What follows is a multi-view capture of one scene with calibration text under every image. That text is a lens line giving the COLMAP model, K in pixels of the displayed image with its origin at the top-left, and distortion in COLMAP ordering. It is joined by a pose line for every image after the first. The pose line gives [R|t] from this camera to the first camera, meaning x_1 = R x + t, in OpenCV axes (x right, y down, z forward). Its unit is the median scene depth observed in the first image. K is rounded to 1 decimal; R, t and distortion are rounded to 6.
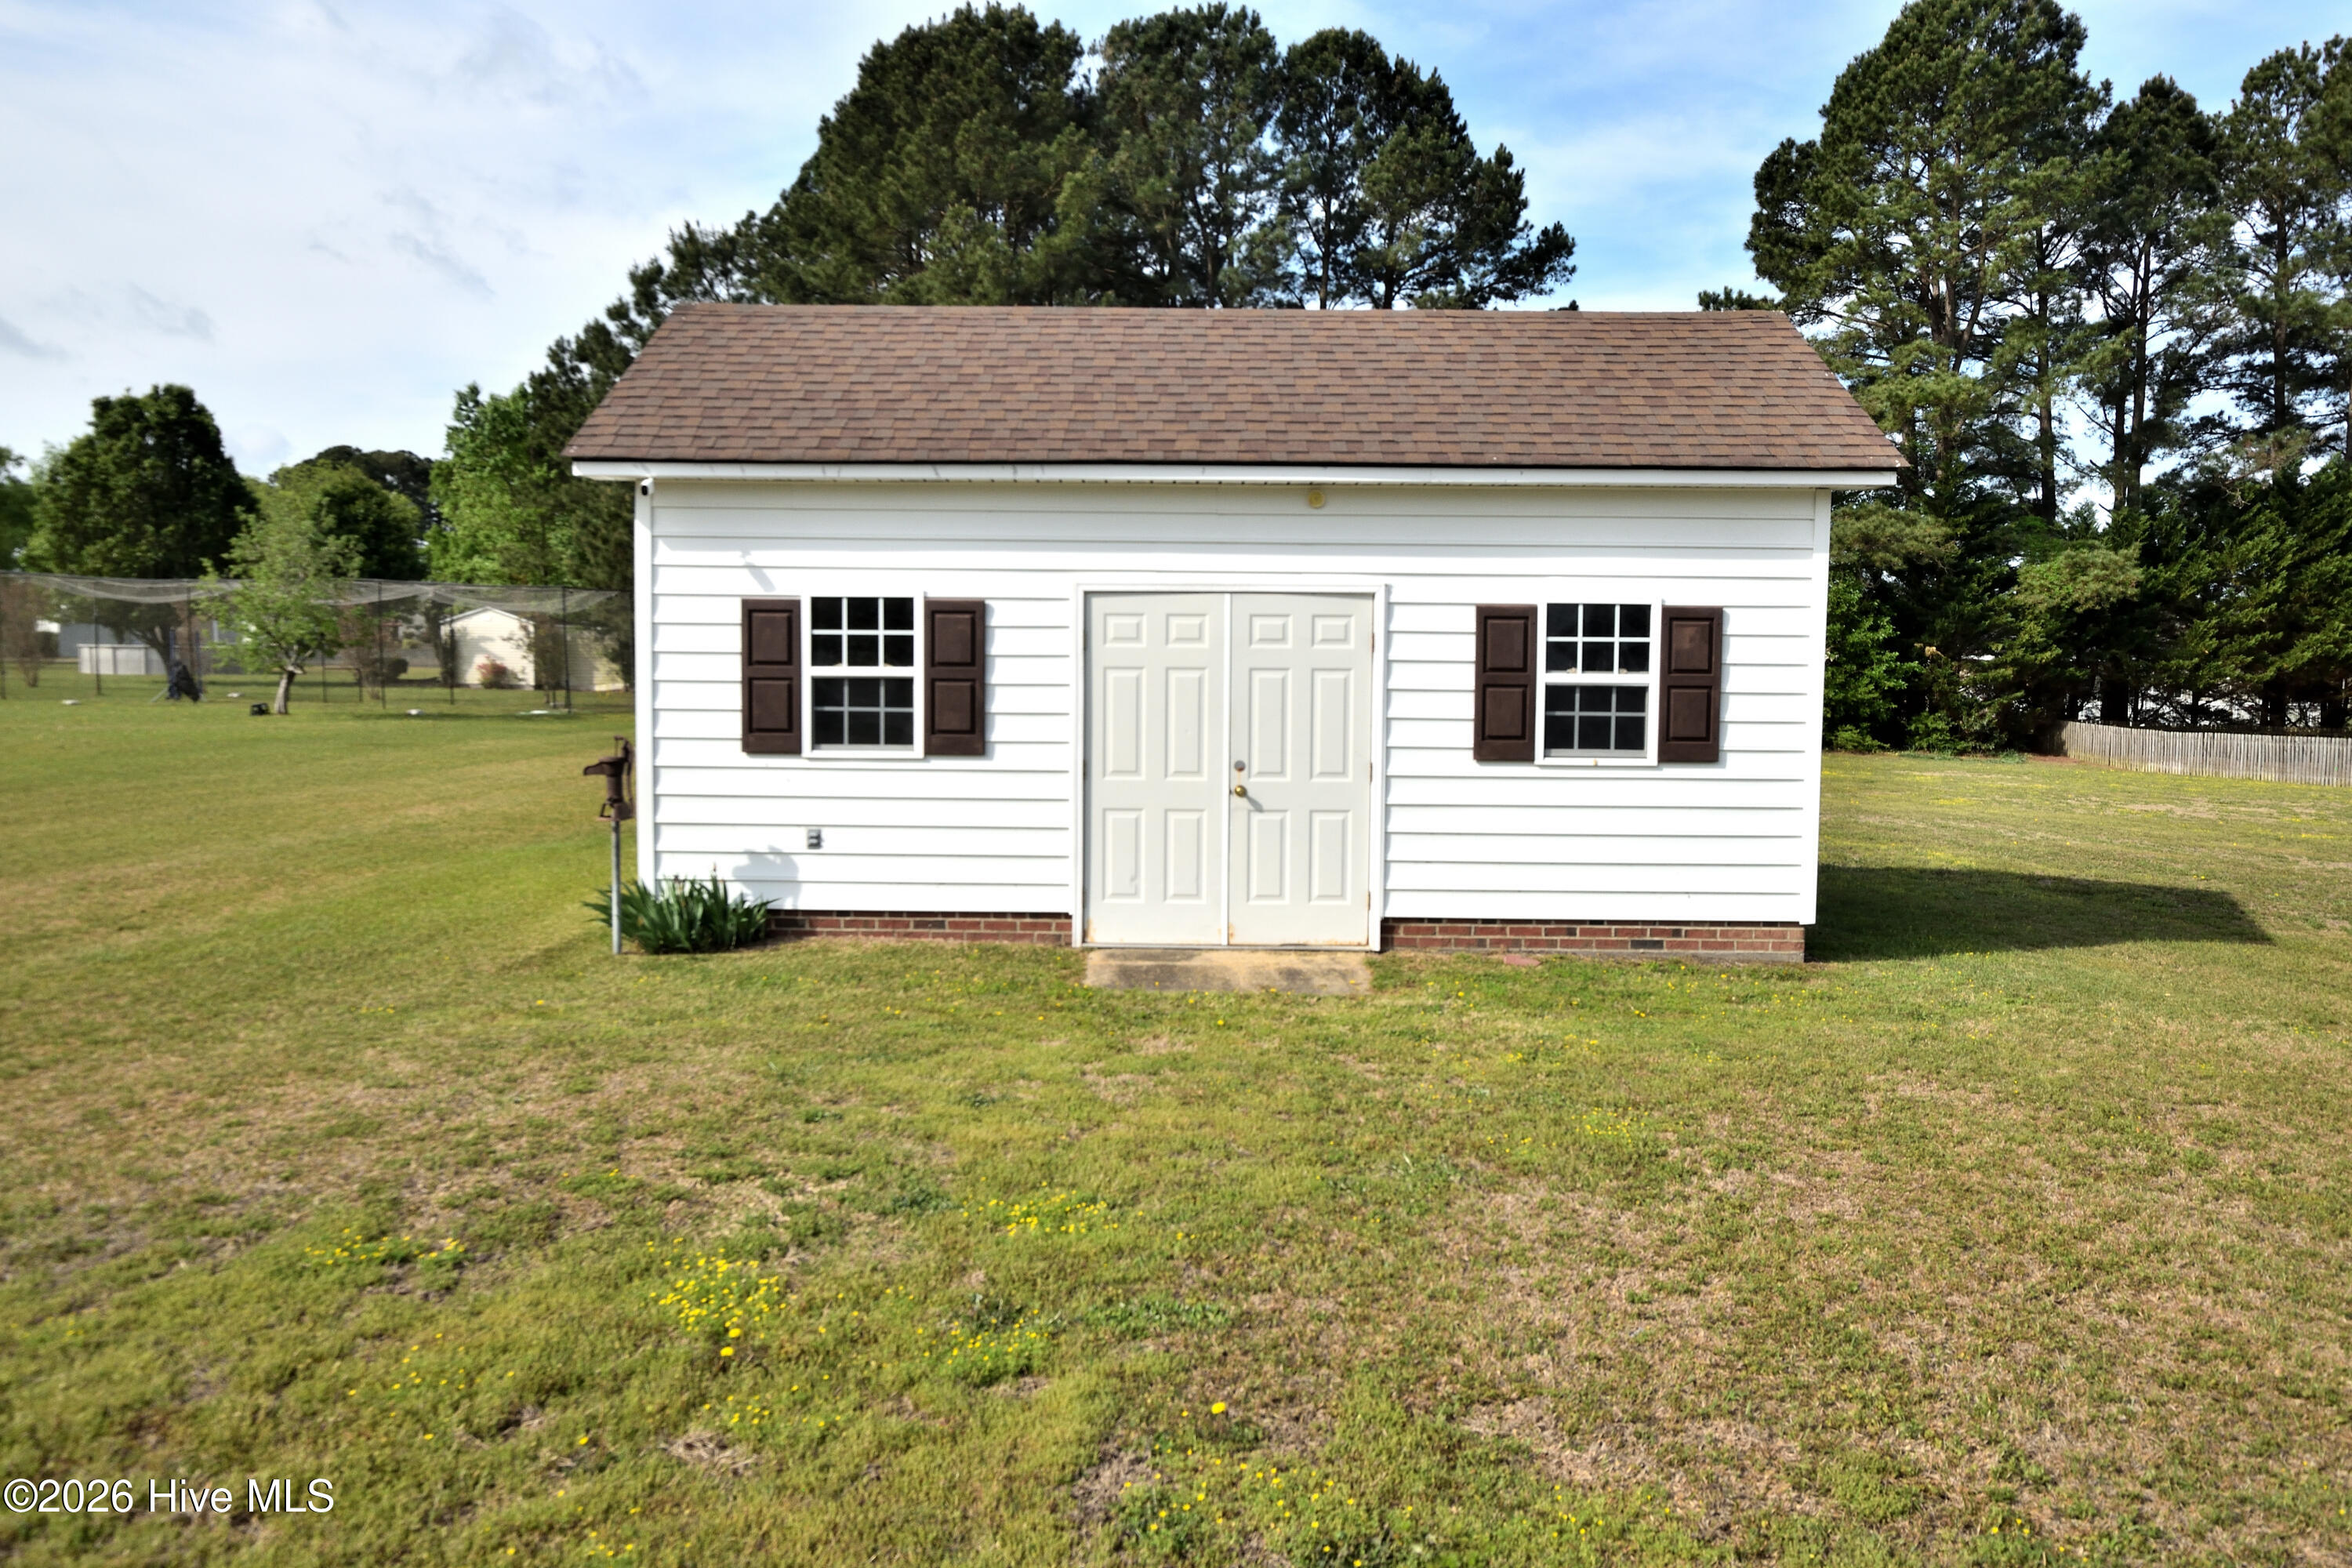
lens RADIAL K [[1598.6, 0, 1194.5], [0, 1598.6, 802.6], [0, 0, 1]] dist [0.000794, 0.003931]
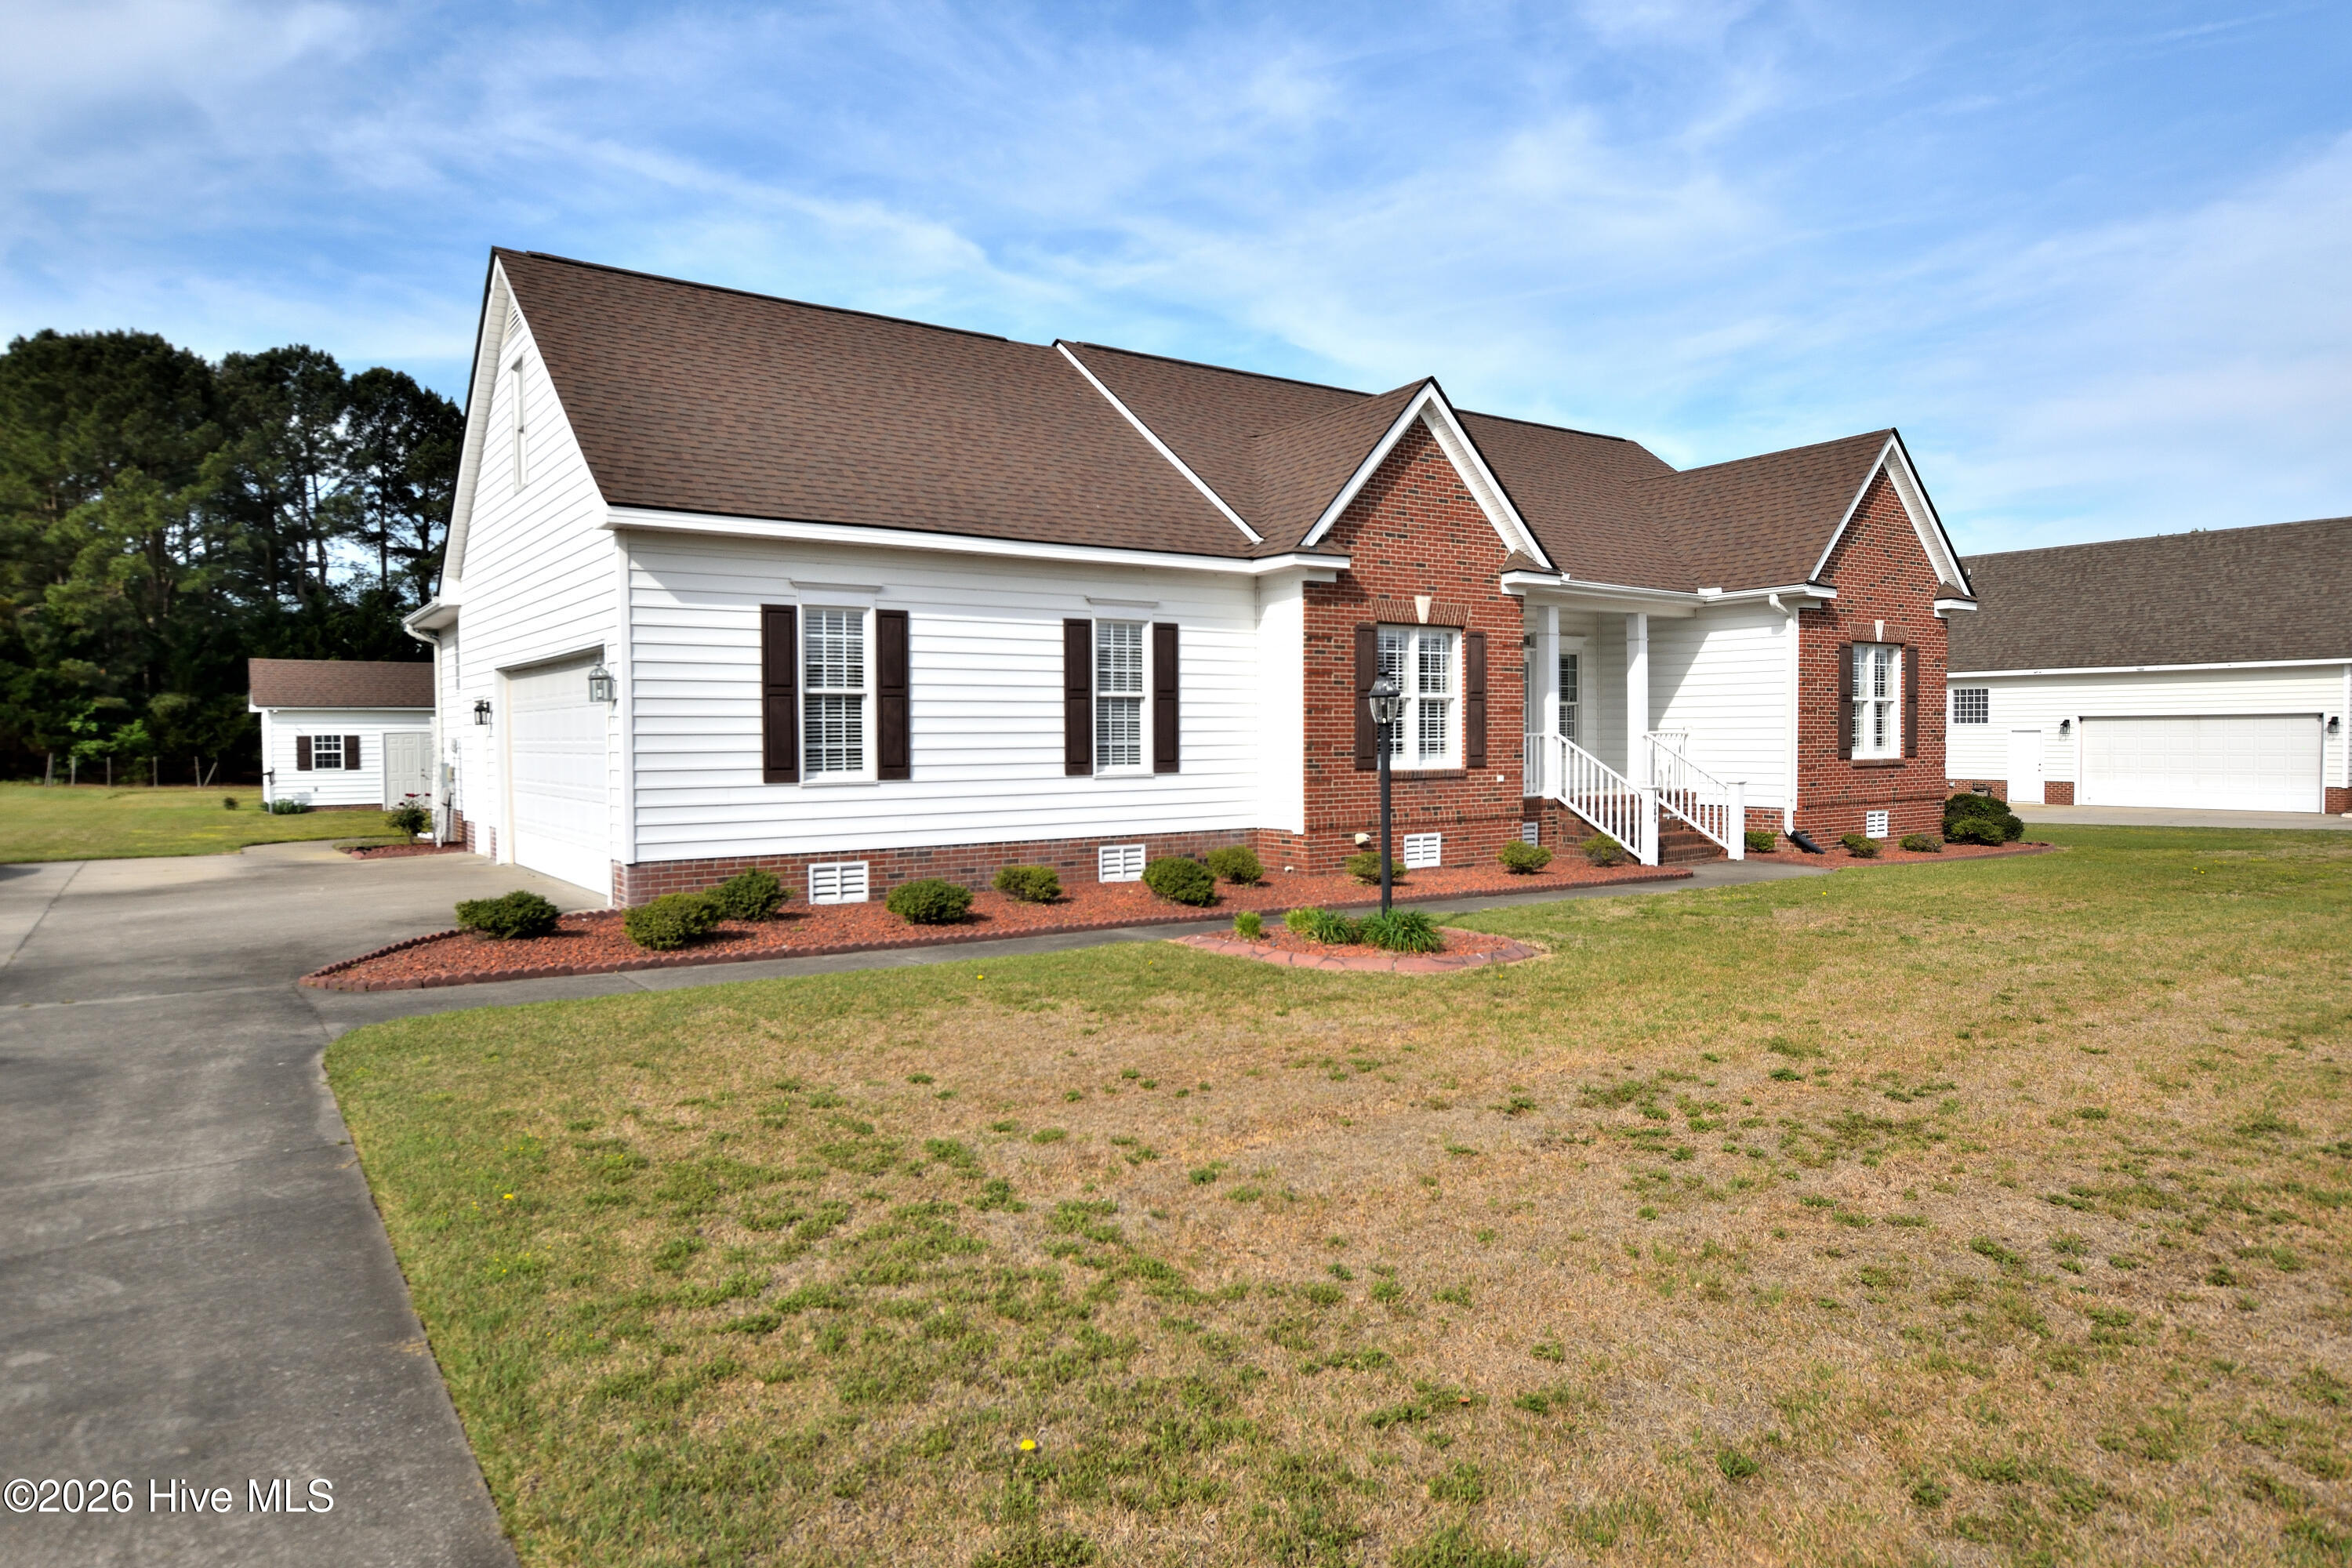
lens RADIAL K [[1437.5, 0, 1227.0], [0, 1437.5, 802.2], [0, 0, 1]] dist [-0.020283, 0.008865]
pose [[0.804716, -0.036427, 0.592541, -0.112411], [0.061918, 0.997822, -0.022747, 0.061761], [-0.590422, 0.054994, 0.805219, -0.749918]]
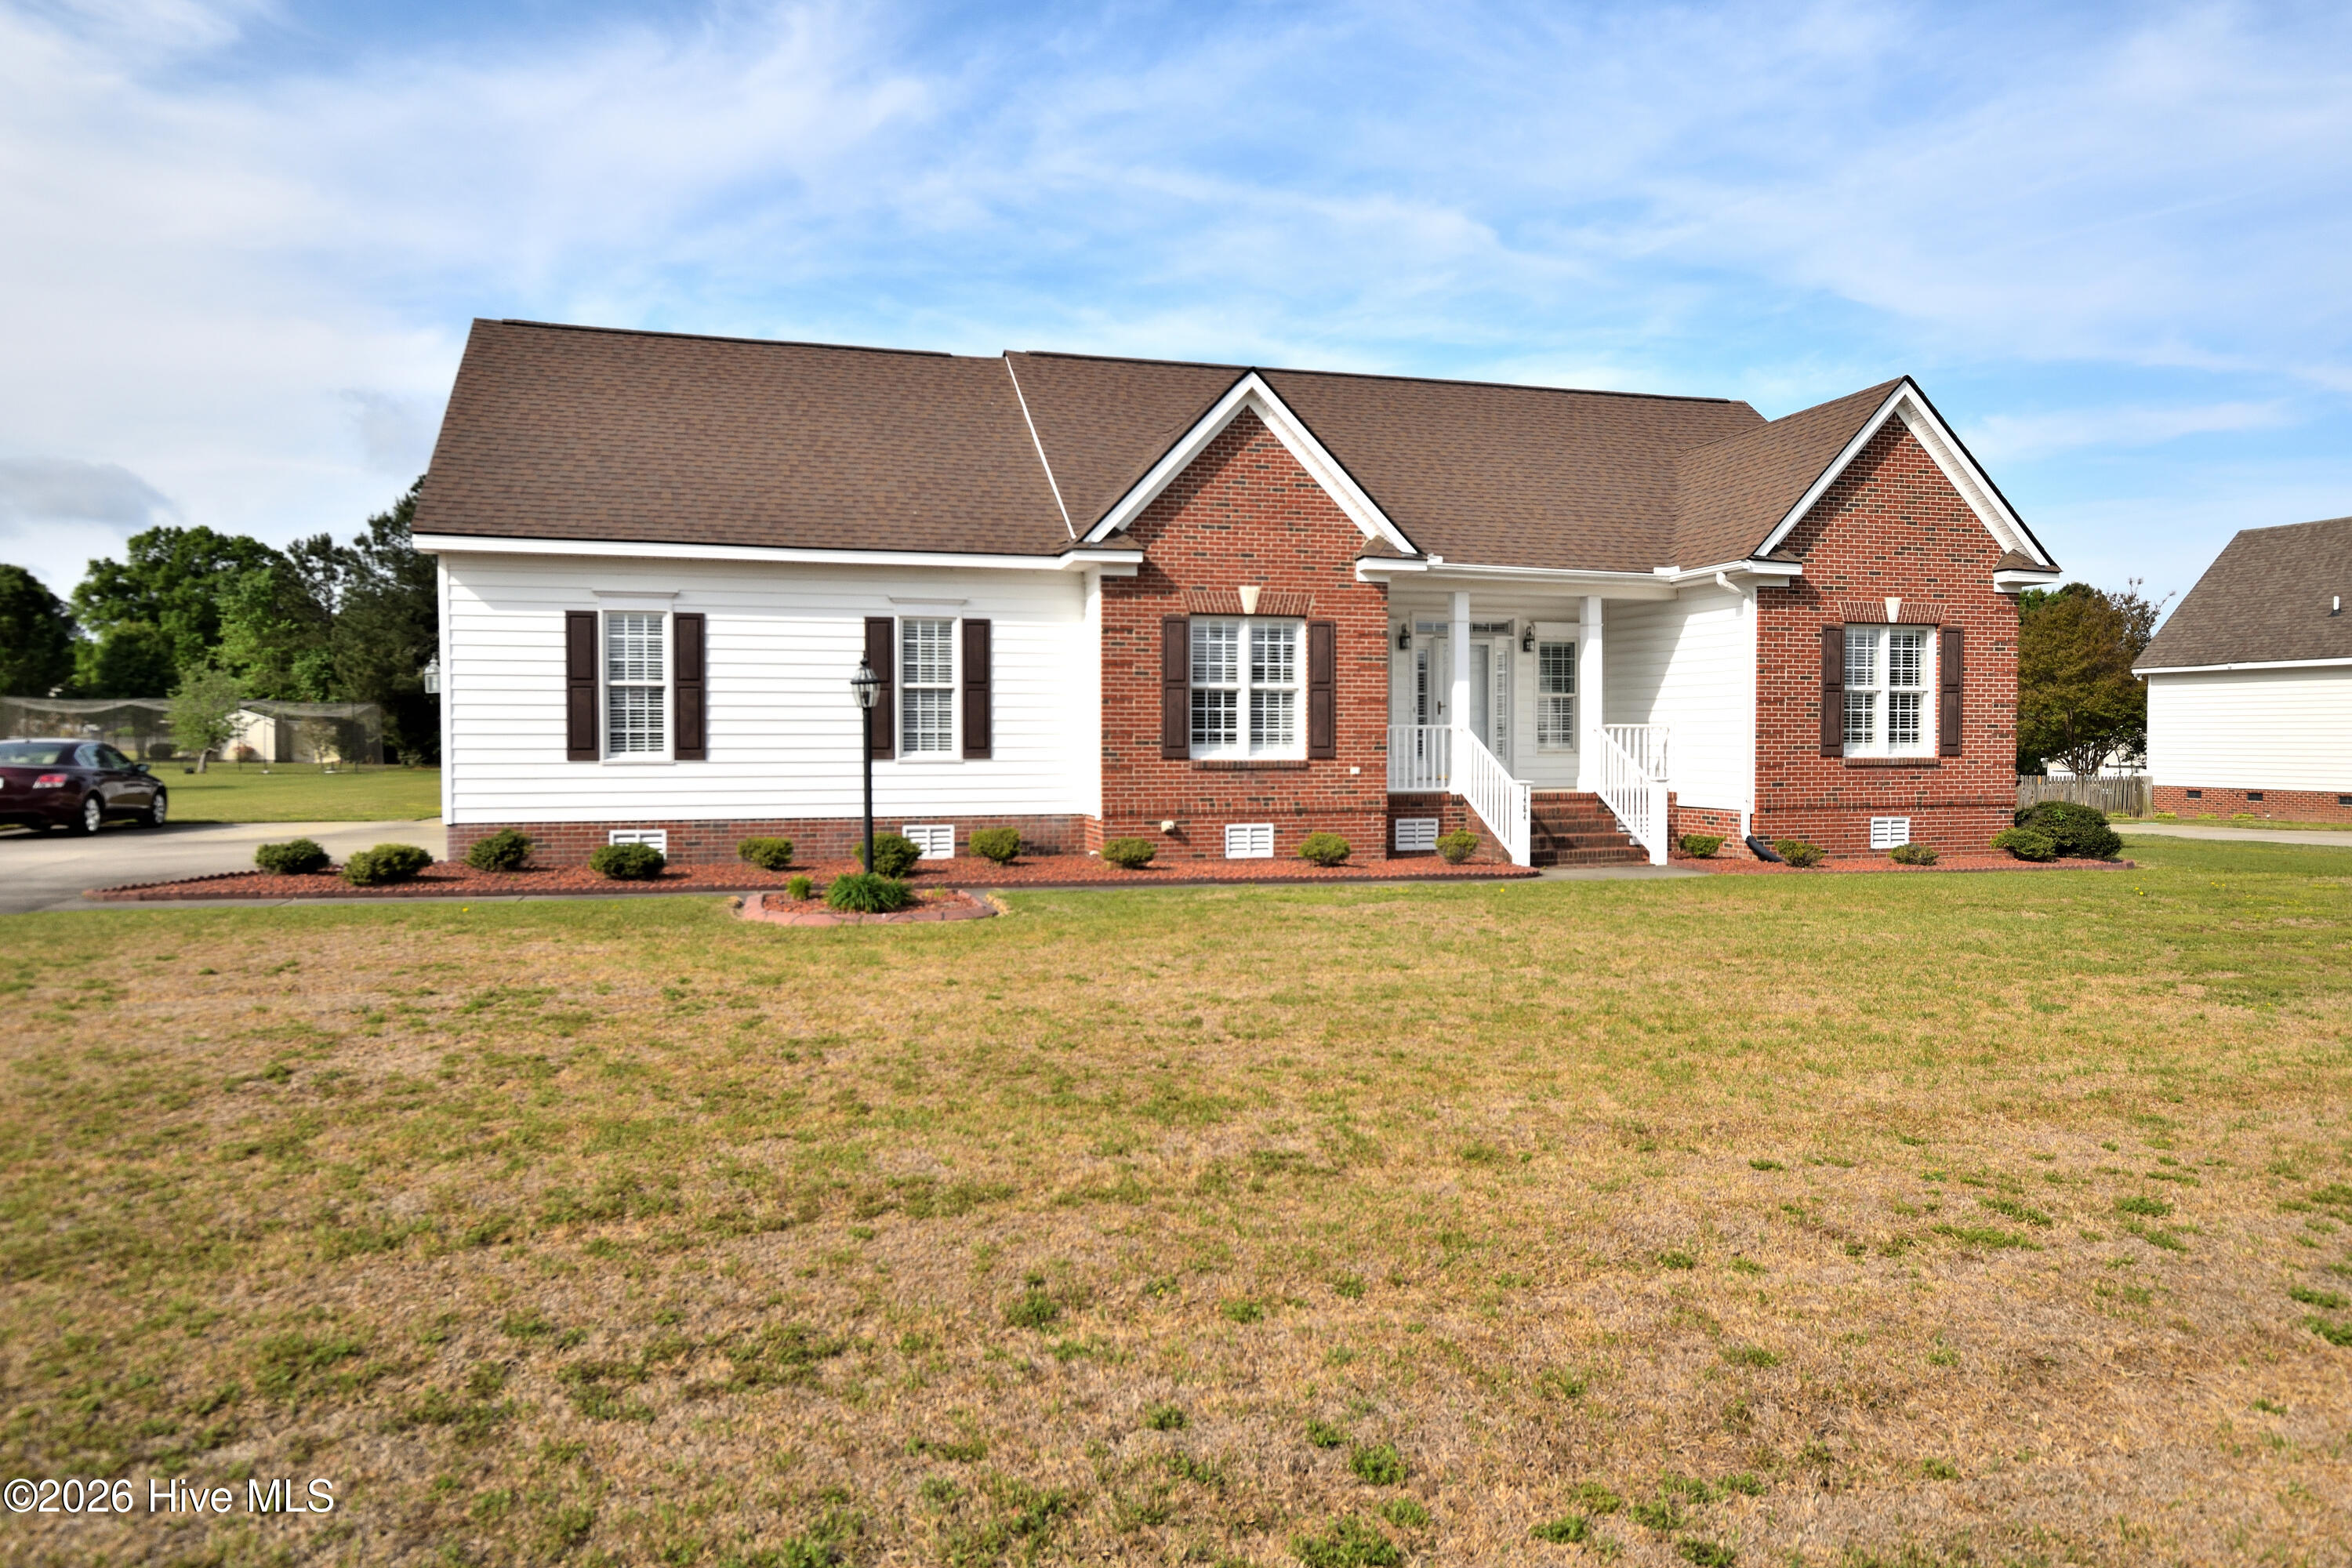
lens RADIAL K [[1482.5, 0, 1219.9], [0, 1482.5, 789.1], [0, 0, 1]] dist [-0.022014, 0.000371]
pose [[0.958619, -0.014101, 0.284343, 0.034469], [0.028452, 0.998518, -0.046403, 0.073359], [-0.283268, 0.052573, 0.957599, -0.846963]]
